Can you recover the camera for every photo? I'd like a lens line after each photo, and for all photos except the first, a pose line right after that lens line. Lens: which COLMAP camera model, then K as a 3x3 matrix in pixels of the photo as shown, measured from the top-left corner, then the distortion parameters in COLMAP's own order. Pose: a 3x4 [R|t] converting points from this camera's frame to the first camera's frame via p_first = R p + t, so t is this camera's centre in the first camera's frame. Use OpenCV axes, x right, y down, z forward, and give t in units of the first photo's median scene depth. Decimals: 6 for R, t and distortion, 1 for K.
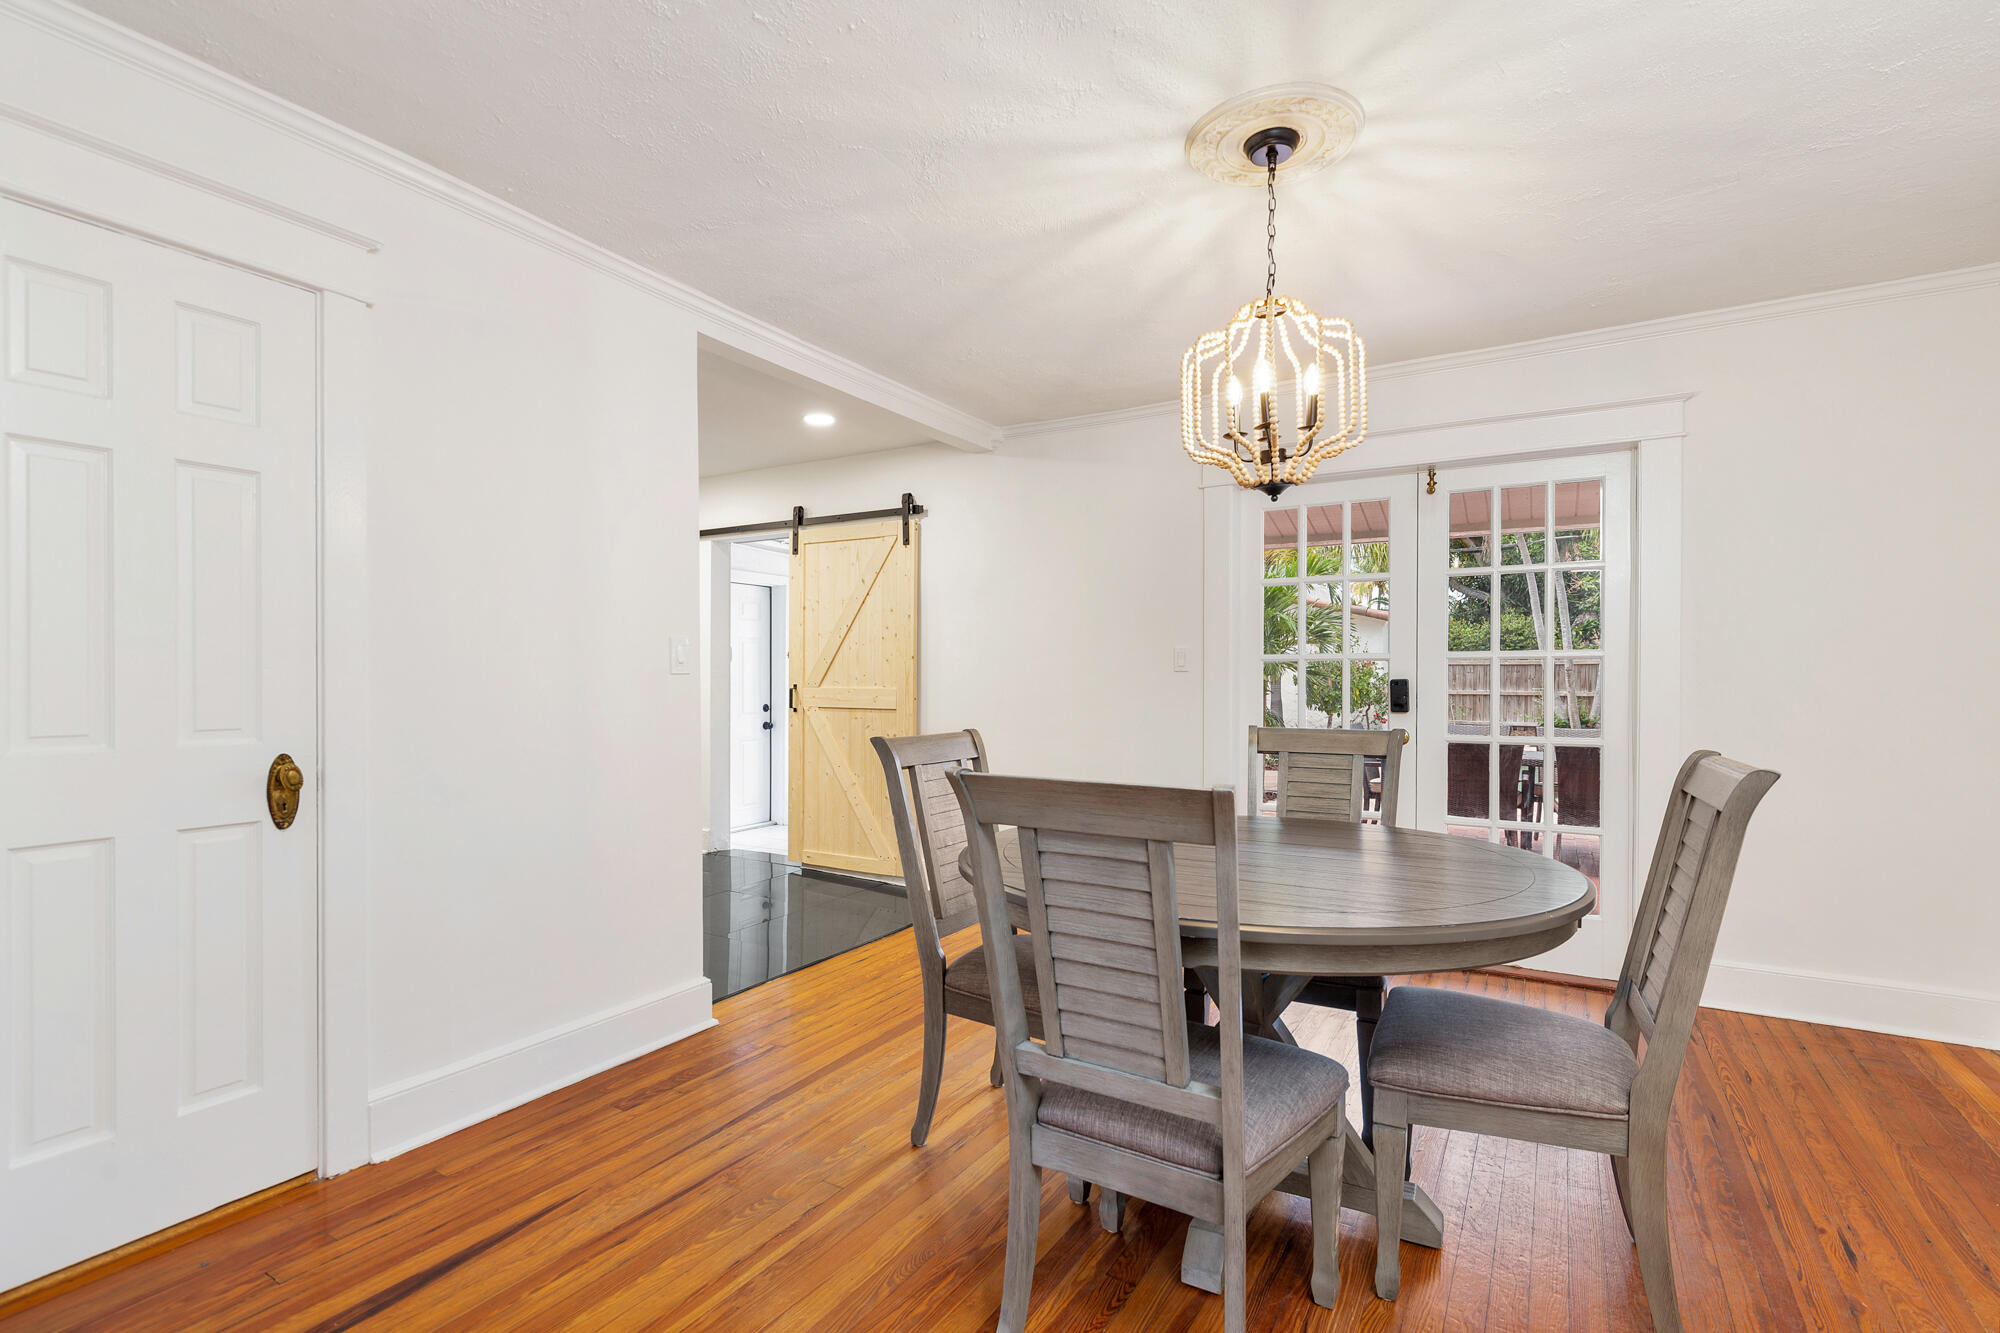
lens RADIAL K [[915.1, 0, 1004.8], [0, 915.1, 671.5], [0, 0, 1]] dist [-0.001794, -0.000226]
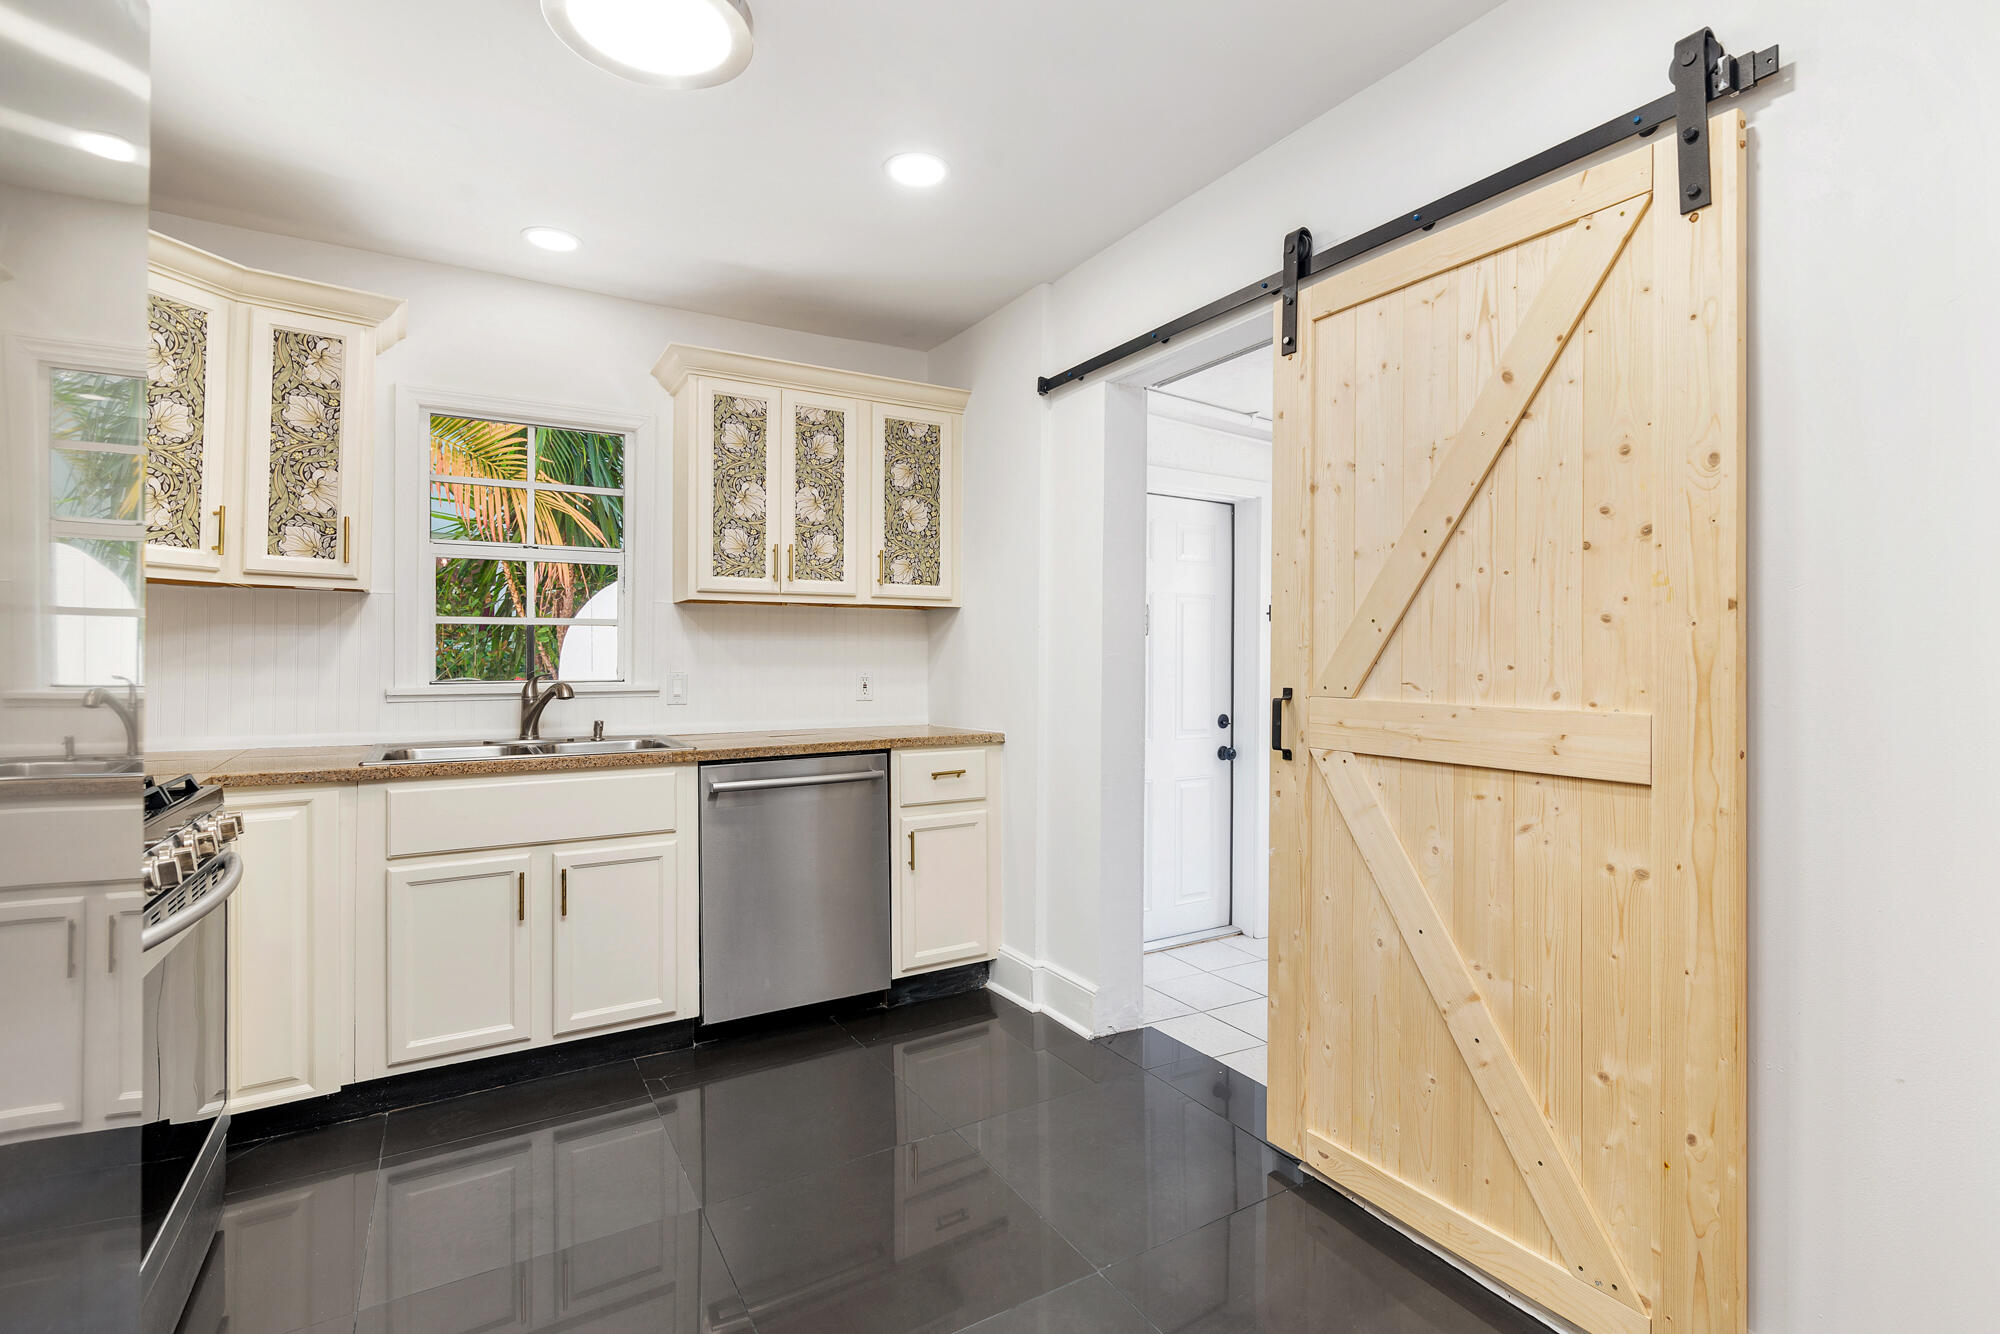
lens RADIAL K [[914.4, 0, 991.8], [0, 914.4, 650.5], [0, 0, 1]] dist [0.004697, -0.000025]
pose [[0.869719, 0.000903, -0.493546, -0.146888], [-0.002702, 0.999992, -0.002933, -0.000672], [0.493539, 0.003884, 0.869715, 0.600852]]
